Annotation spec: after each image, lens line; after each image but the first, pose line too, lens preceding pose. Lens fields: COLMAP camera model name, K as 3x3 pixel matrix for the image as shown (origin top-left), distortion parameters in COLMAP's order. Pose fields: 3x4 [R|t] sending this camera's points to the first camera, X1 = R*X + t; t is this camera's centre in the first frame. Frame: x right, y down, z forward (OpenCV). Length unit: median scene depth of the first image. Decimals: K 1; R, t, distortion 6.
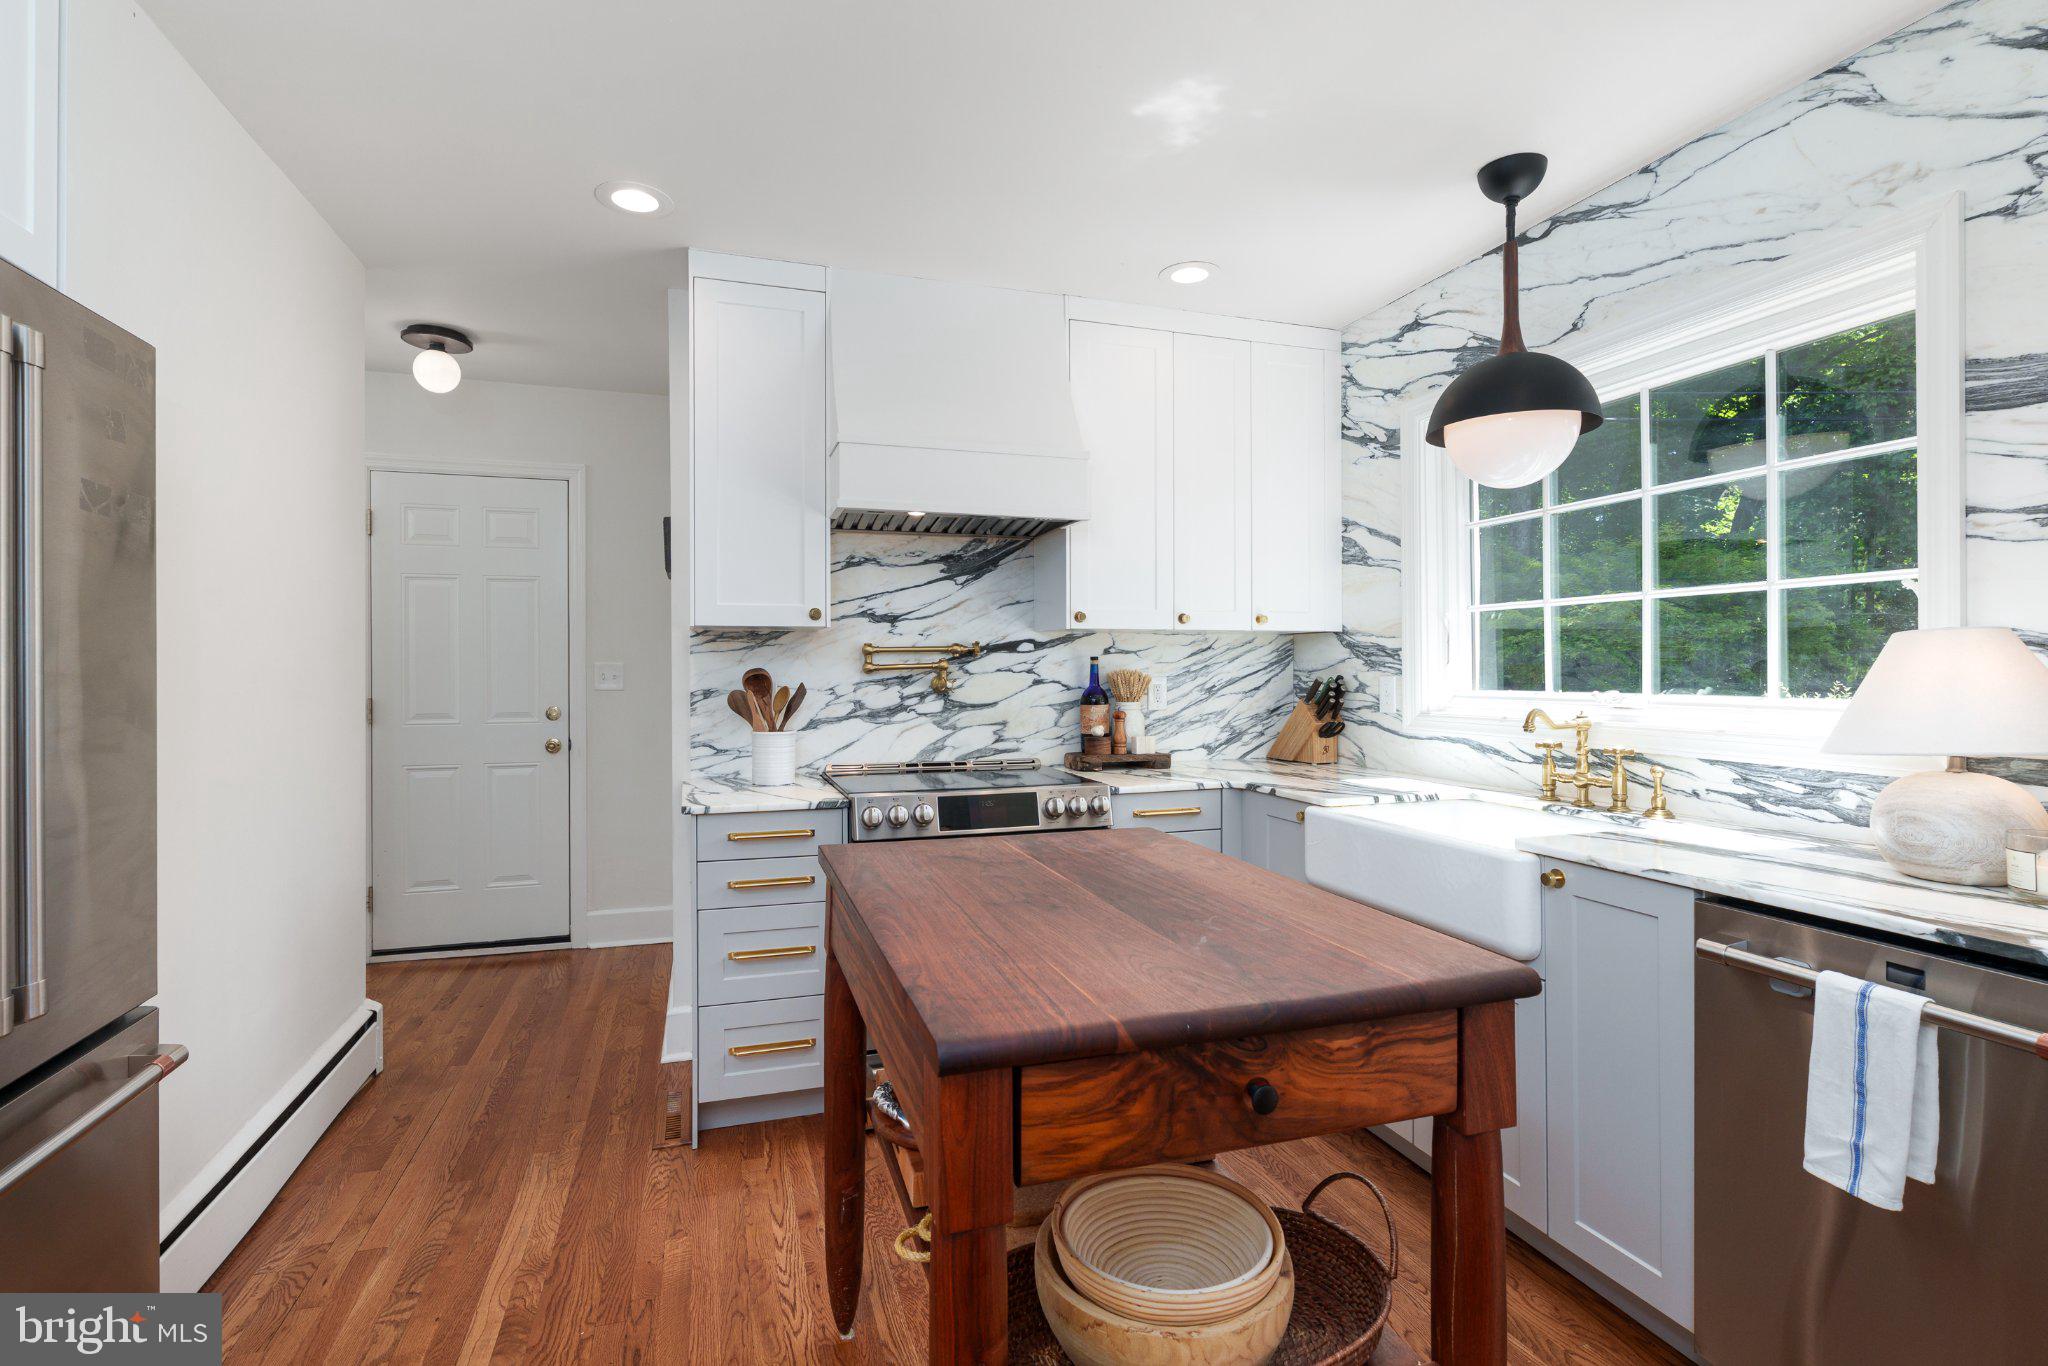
lens RADIAL K [[962.4, 0, 1020.2], [0, 962.4, 691.8], [0, 0, 1]] dist [-0.014079, 0.000210]
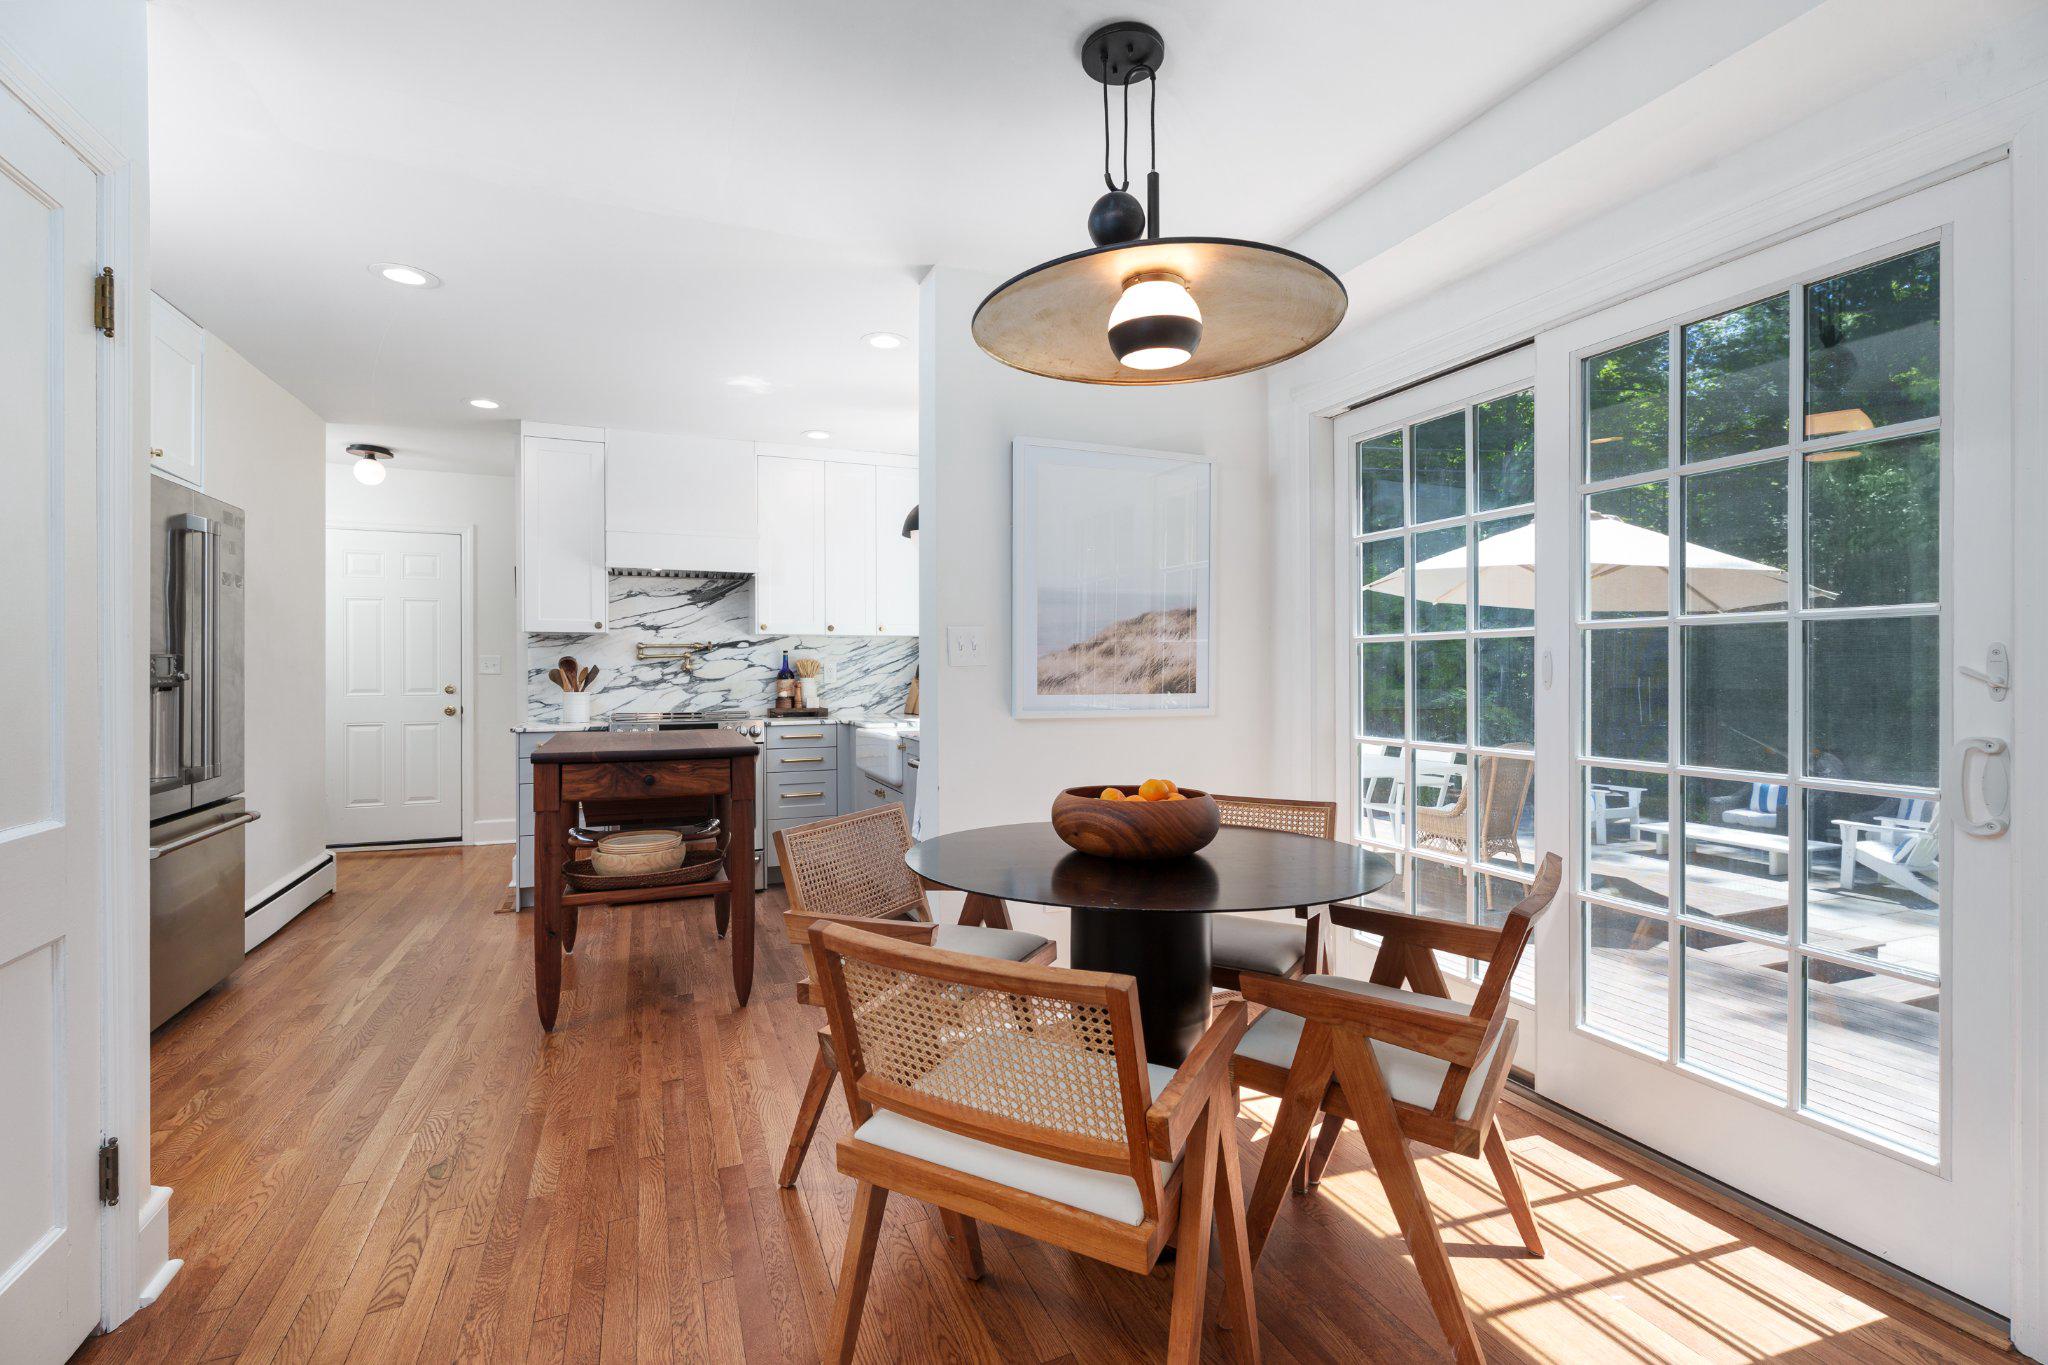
lens RADIAL K [[908.5, 0, 1015.6], [0, 908.5, 688.3], [0, 0, 1]] dist [0.003143, 0.000508]
pose [[0.997099, -0.002229, 0.076077, 0.368074], [0.002742, 0.999974, -0.006635, 0.041784], [-0.076060, 0.006824, 0.997080, -0.627523]]
